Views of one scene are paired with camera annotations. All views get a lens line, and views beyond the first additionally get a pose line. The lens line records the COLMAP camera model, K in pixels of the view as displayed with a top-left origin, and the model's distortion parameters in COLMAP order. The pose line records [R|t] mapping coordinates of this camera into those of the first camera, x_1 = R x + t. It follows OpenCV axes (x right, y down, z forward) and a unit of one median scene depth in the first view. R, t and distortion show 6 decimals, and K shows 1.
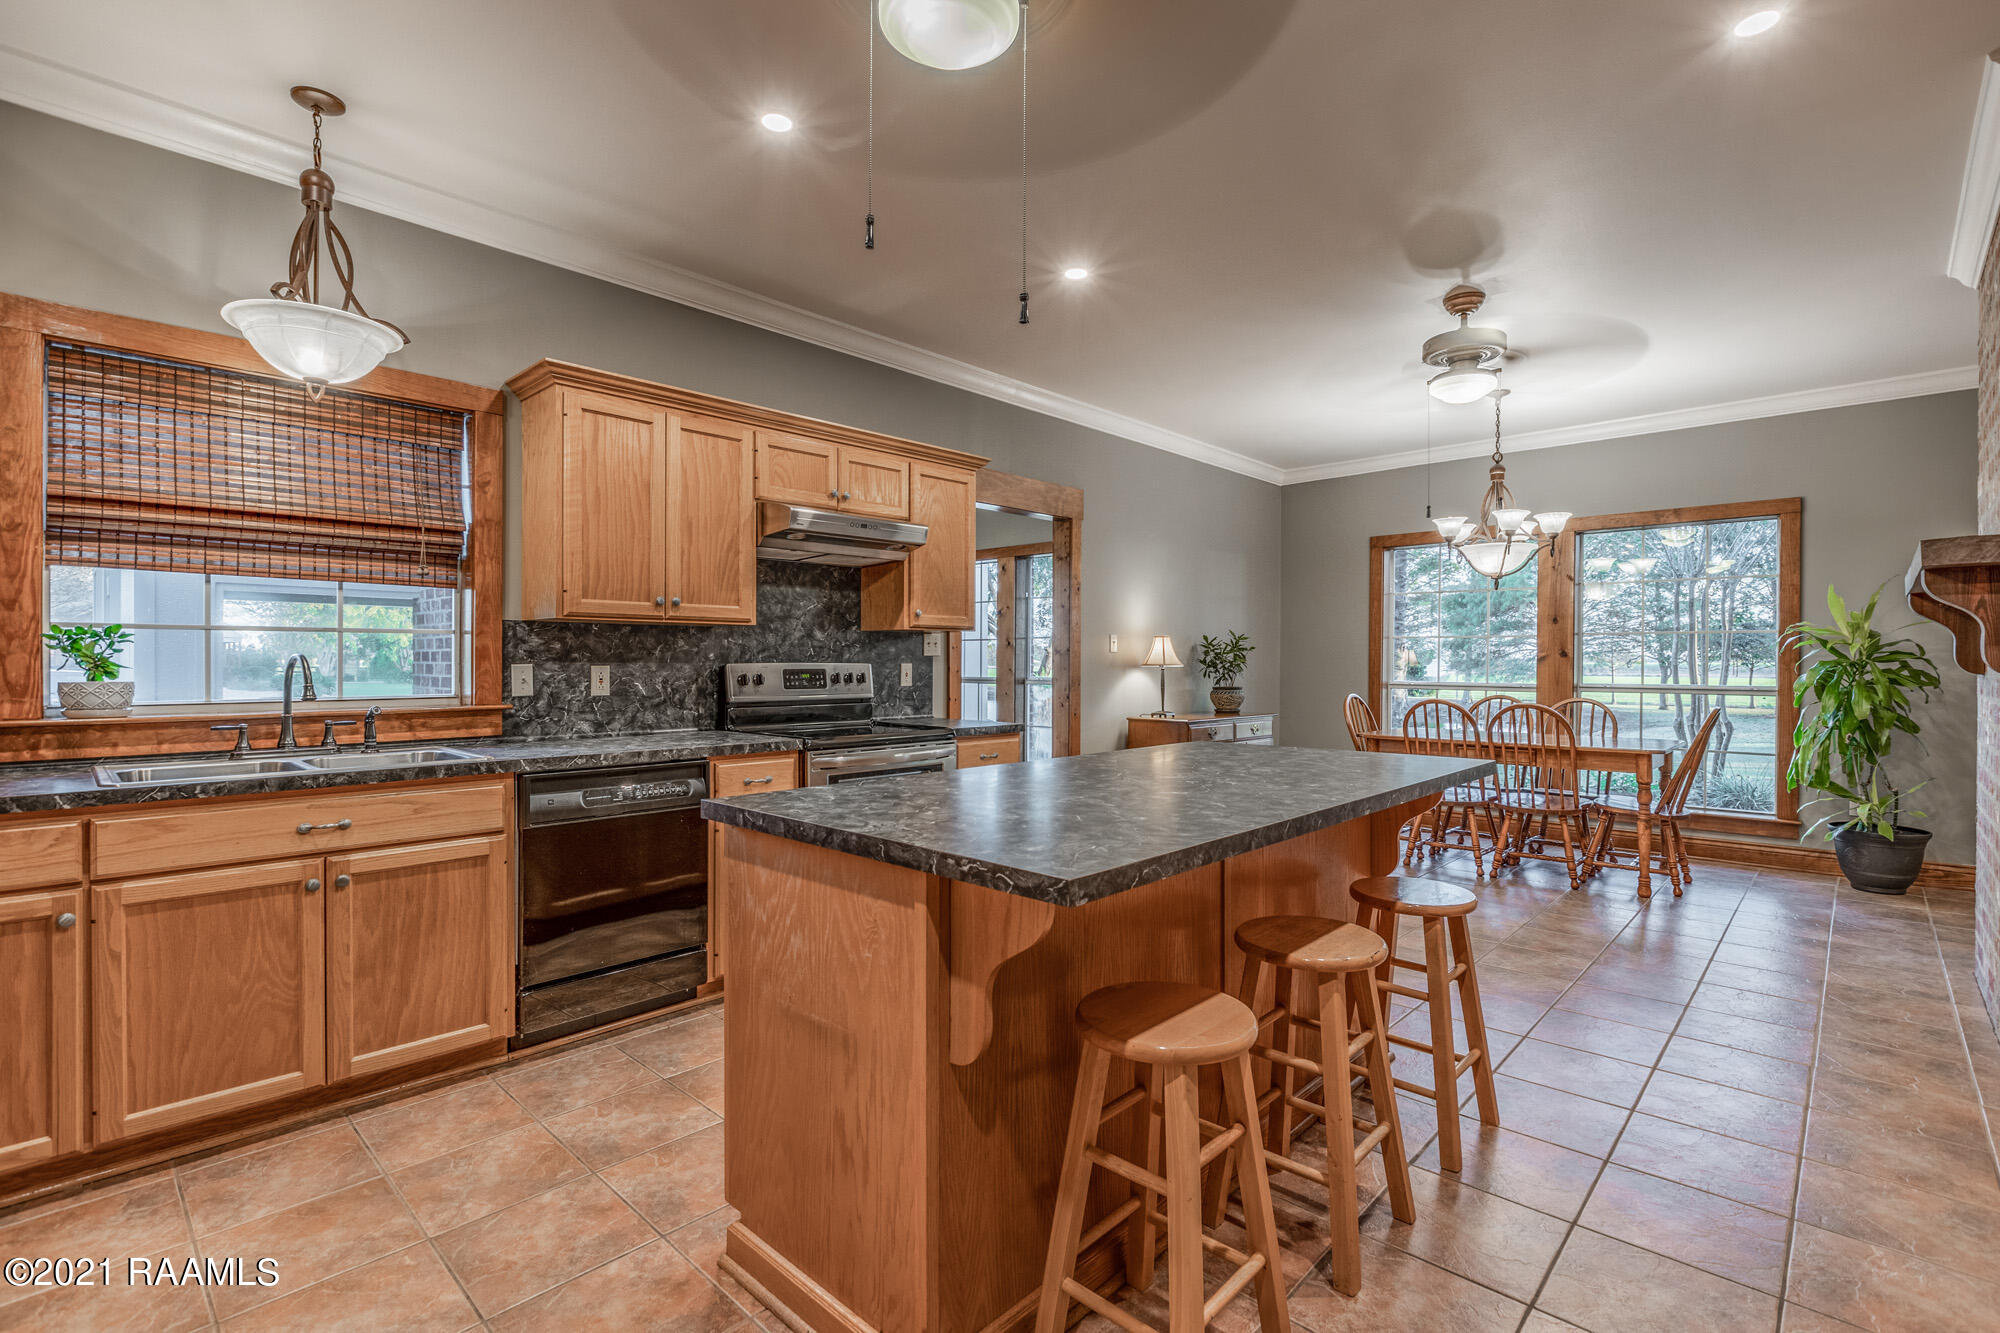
lens RADIAL K [[911.4, 0, 999.3], [0, 911.4, 663.8], [0, 0, 1]] dist [-0.001855, -0.000007]
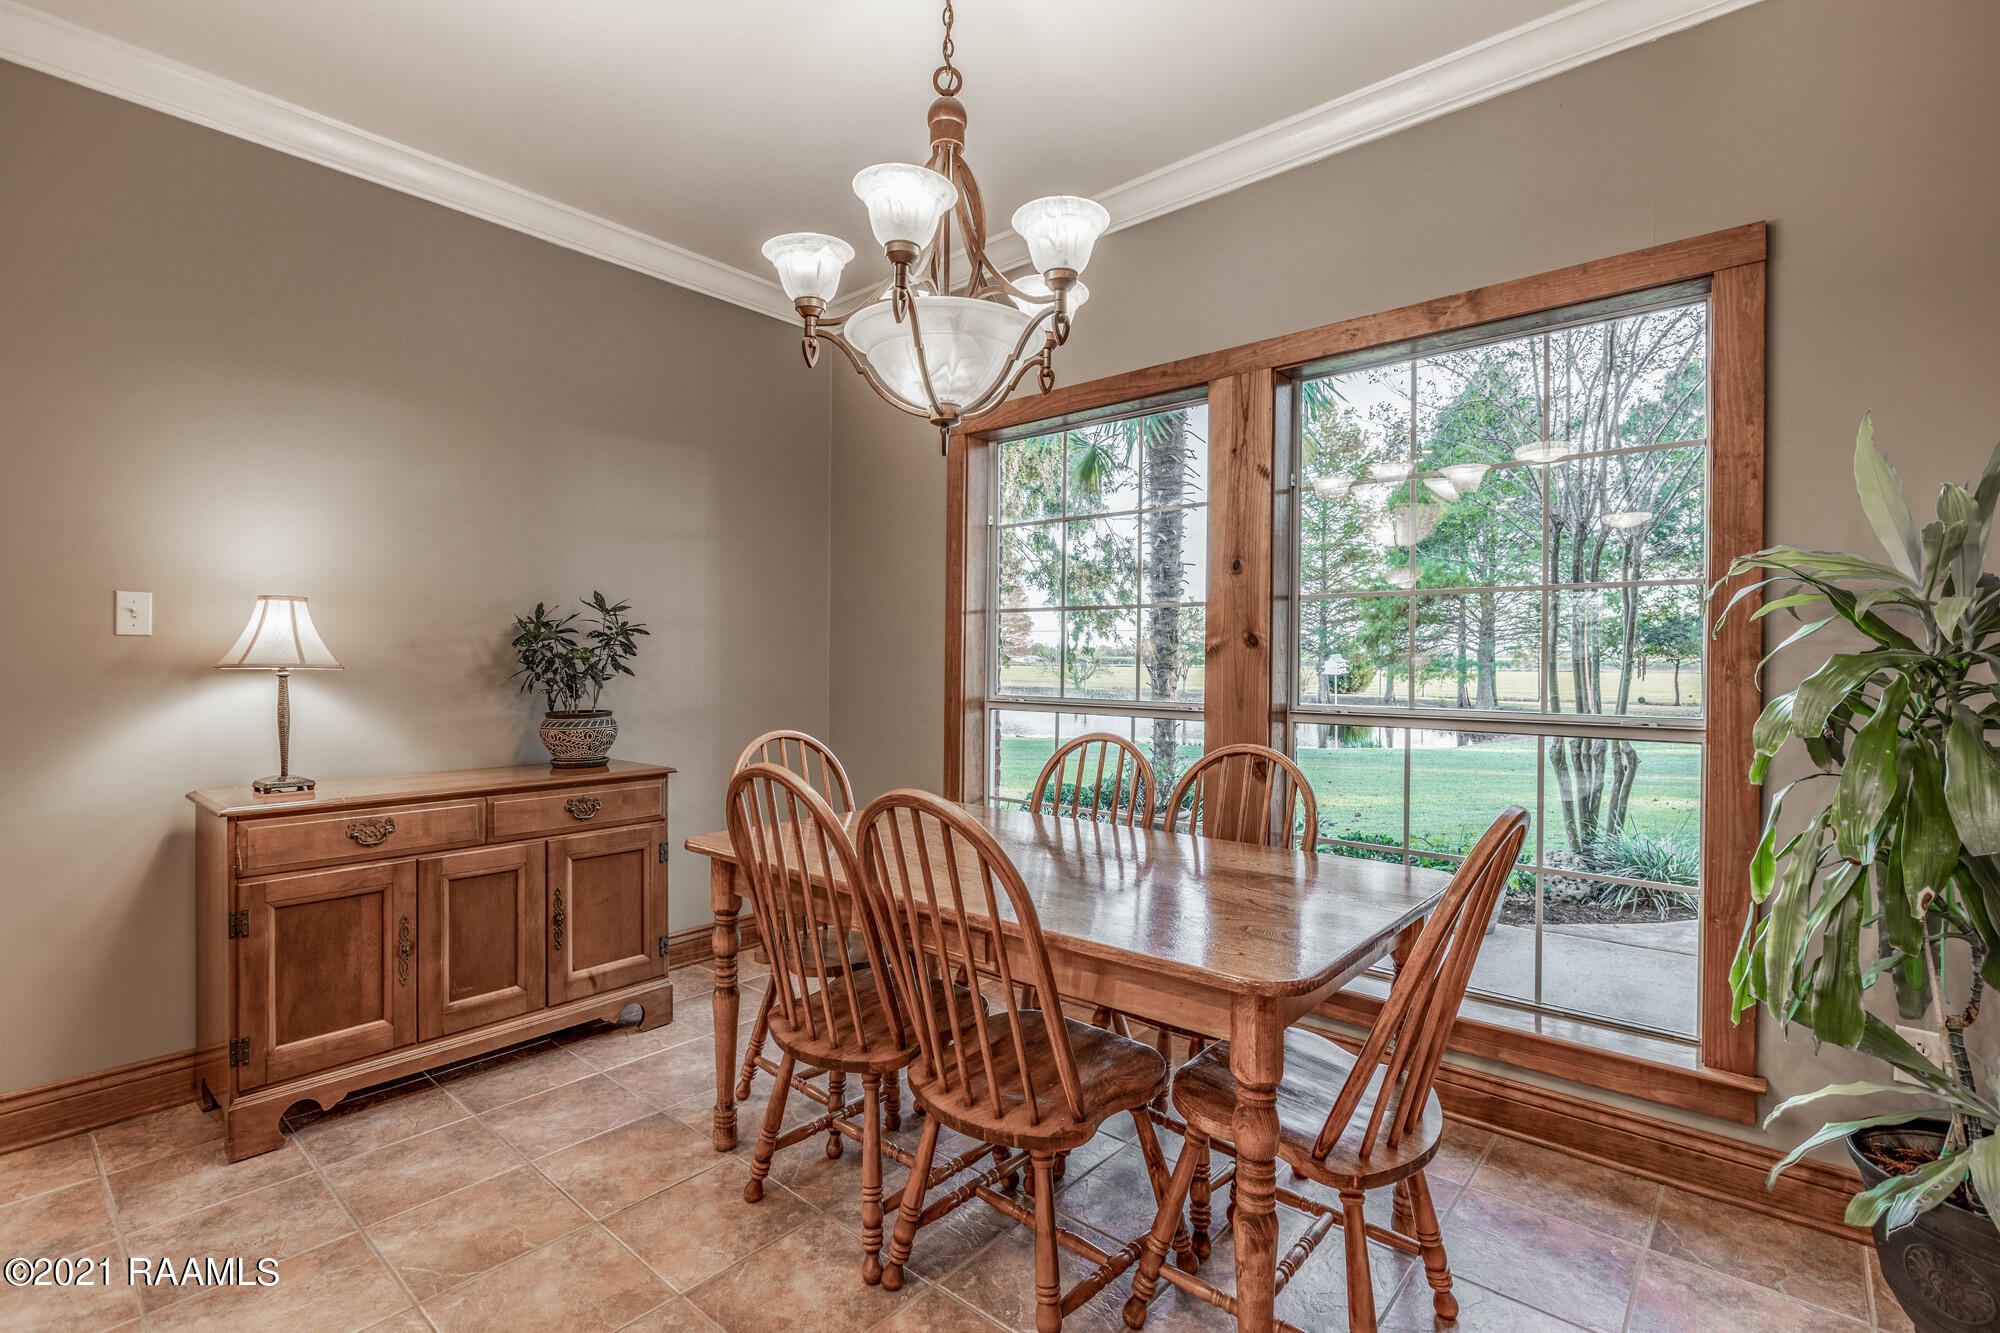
lens RADIAL K [[911.4, 0, 993.2], [0, 911.4, 662.1], [0, 0, 1]] dist [-0.001855, -0.000007]
pose [[0.999009, 0.000953, 0.044500, 0.590100], [-0.001089, 0.999995, 0.003035, -0.001461], [-0.044497, -0.003081, 0.999005, 0.690944]]
